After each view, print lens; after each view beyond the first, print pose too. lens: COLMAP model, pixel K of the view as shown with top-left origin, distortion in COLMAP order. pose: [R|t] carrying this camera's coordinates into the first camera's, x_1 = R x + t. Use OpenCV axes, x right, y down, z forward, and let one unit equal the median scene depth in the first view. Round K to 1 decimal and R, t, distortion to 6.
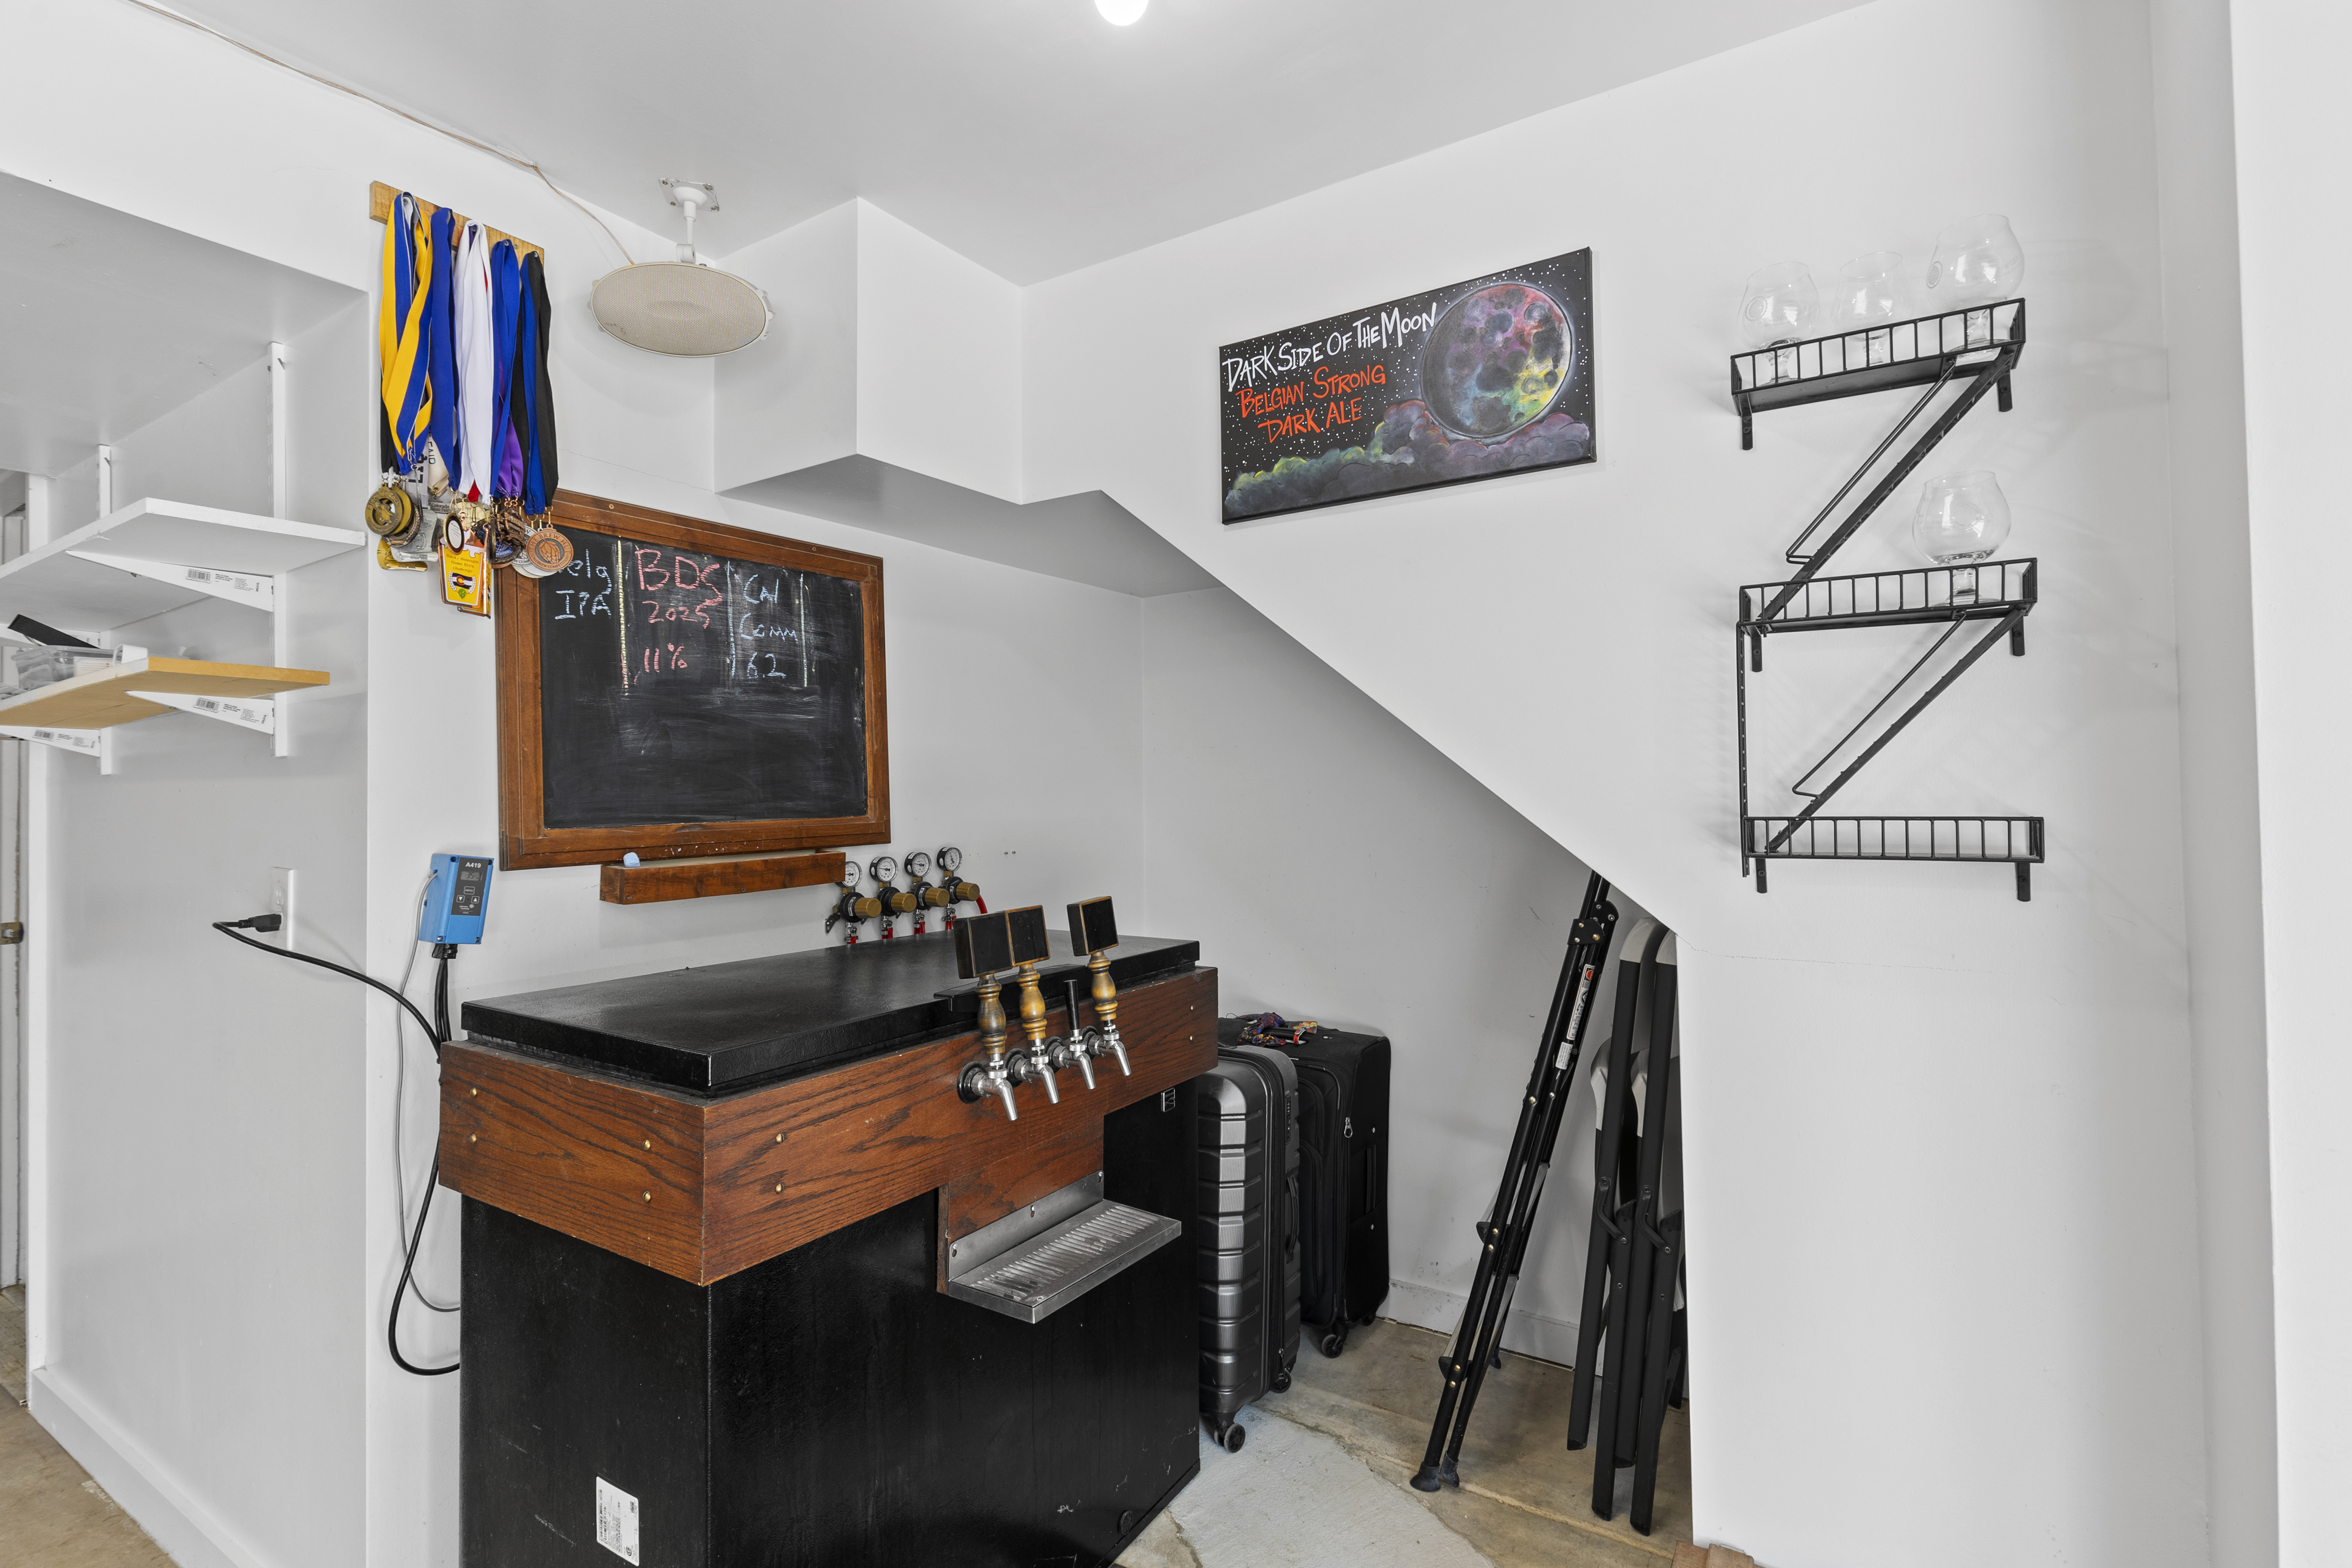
lens RADIAL K [[1093.8, 0, 1182.4], [0, 1093.8, 766.9], [0, 0, 1]] dist [0.000398, -0.000210]
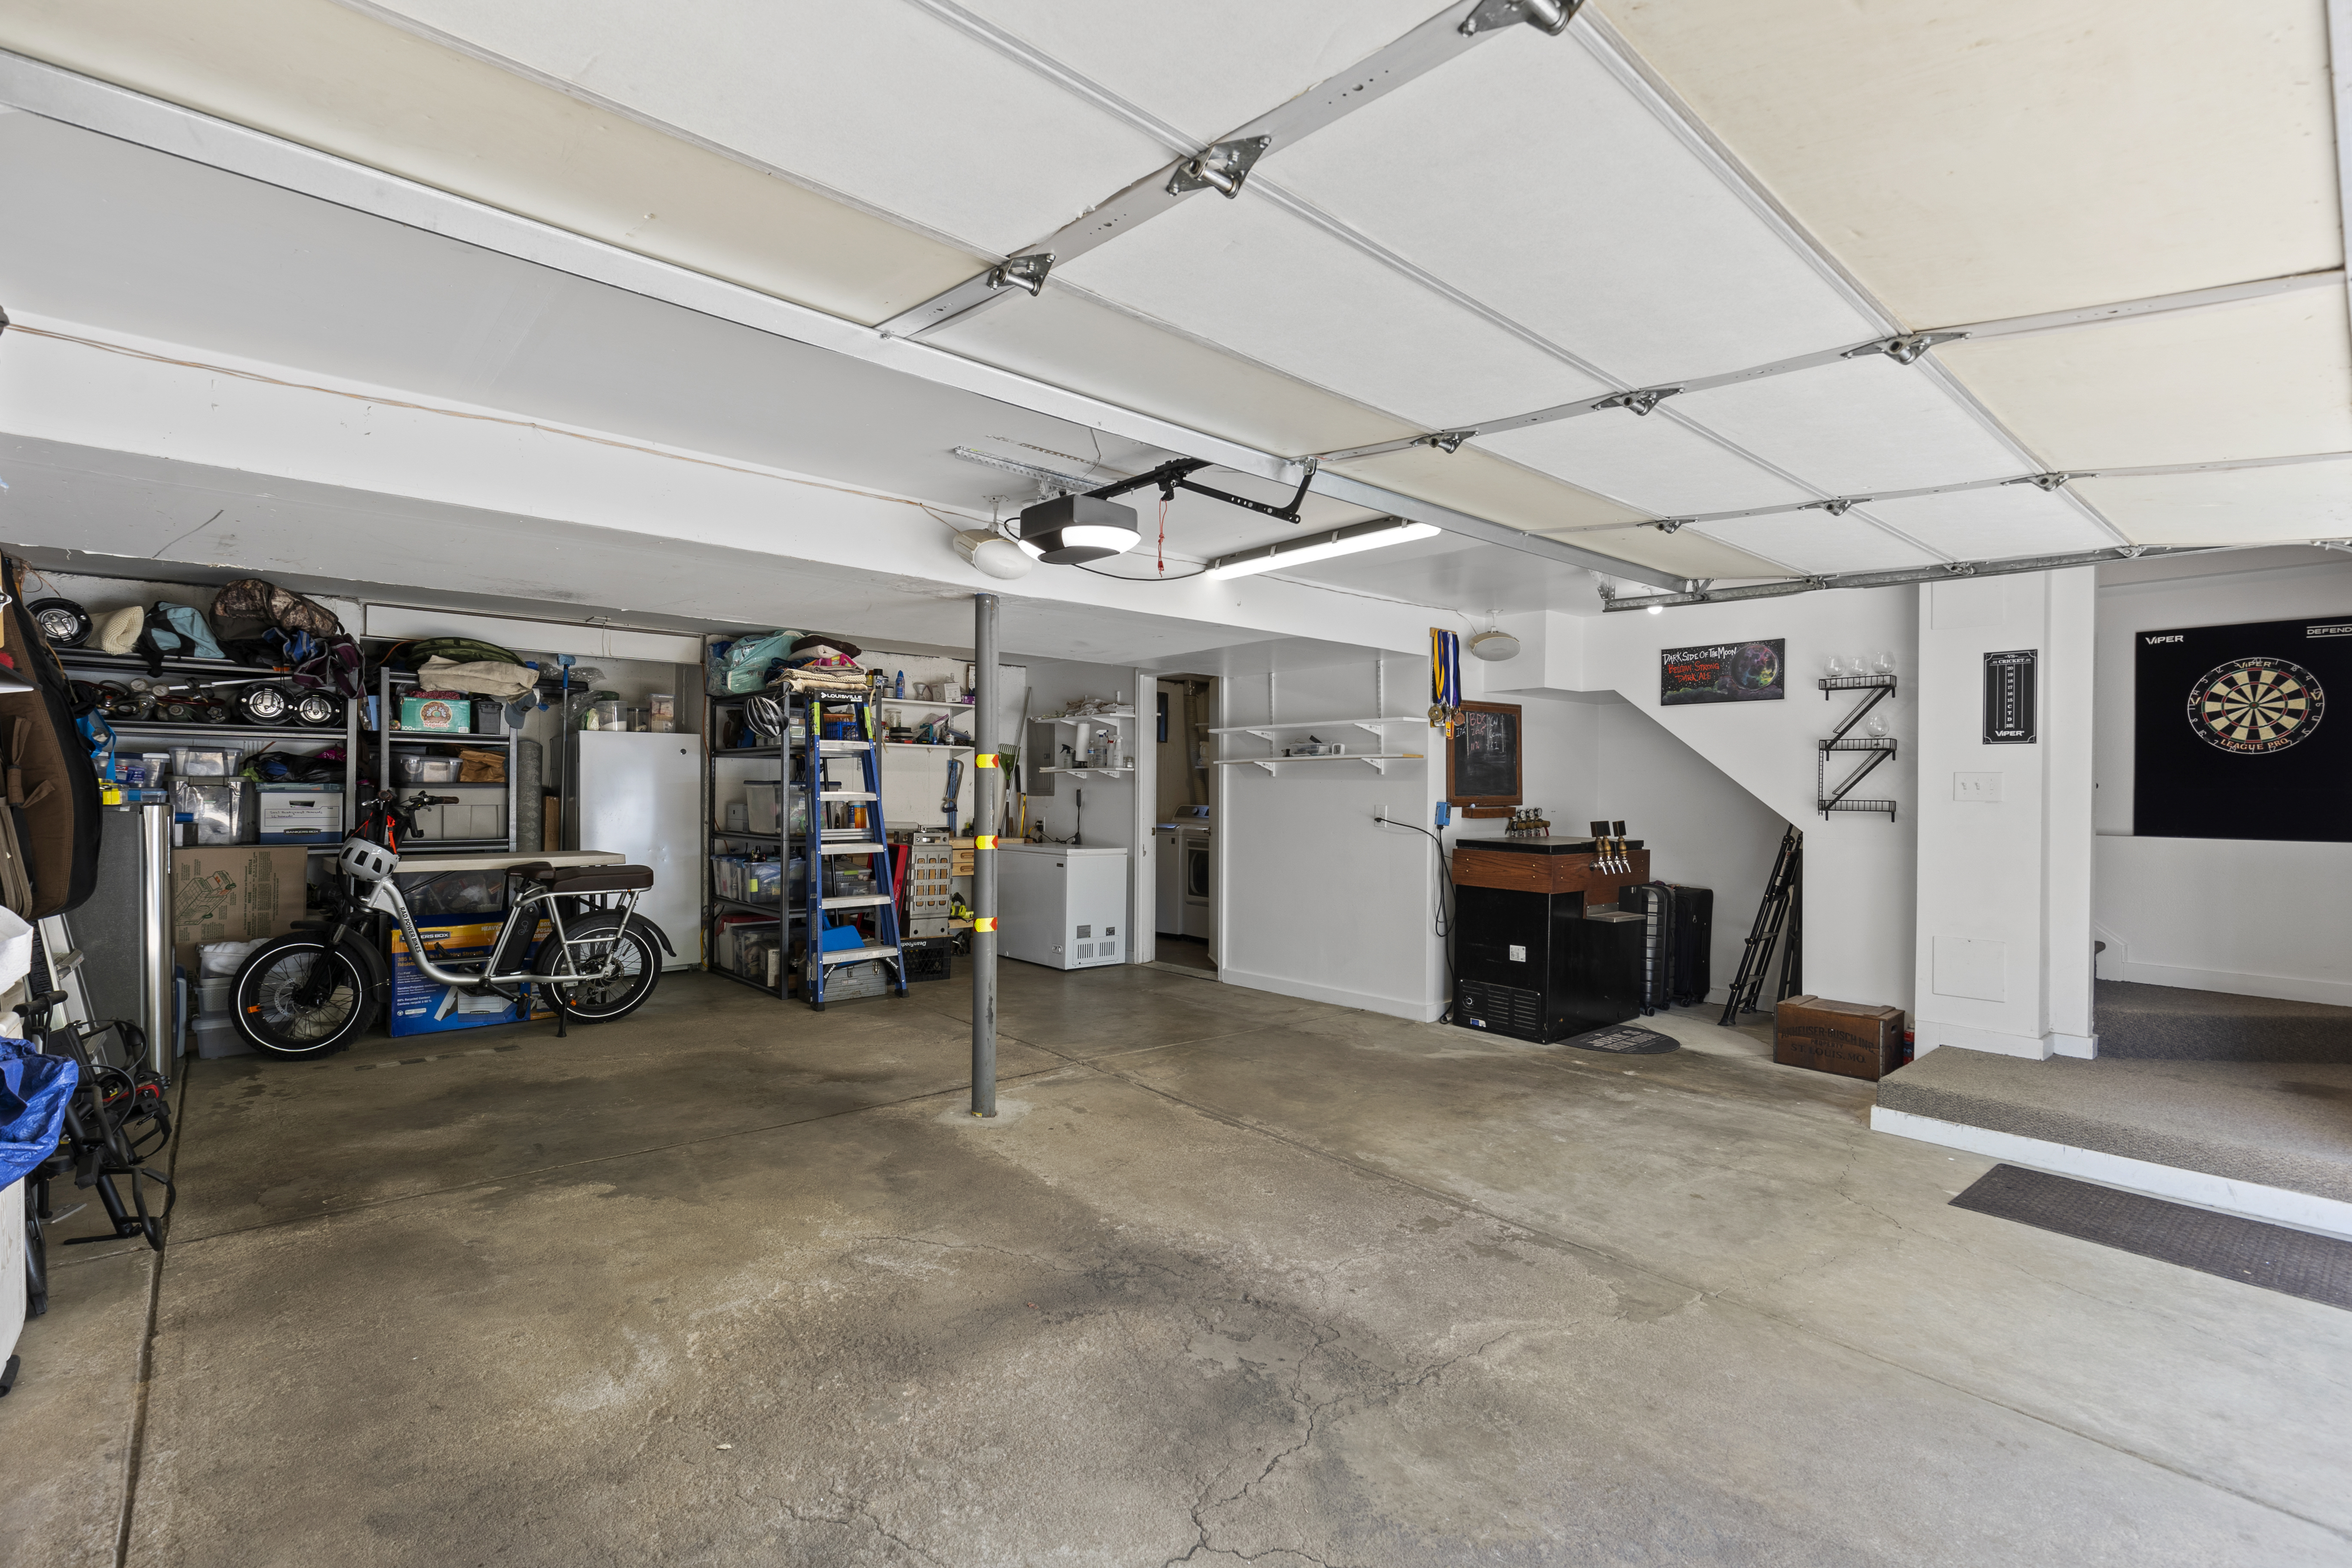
lens RADIAL K [[1056.5, 0, 1176.0], [0, 1056.5, 784.0], [0, 0, 1]] dist [0.004839, -0.000881]
pose [[0.960229, 0.020892, -0.278430, -0.493409], [-0.014967, 0.999614, 0.023391, -0.049198], [0.278811, -0.018294, 0.960172, -2.539530]]
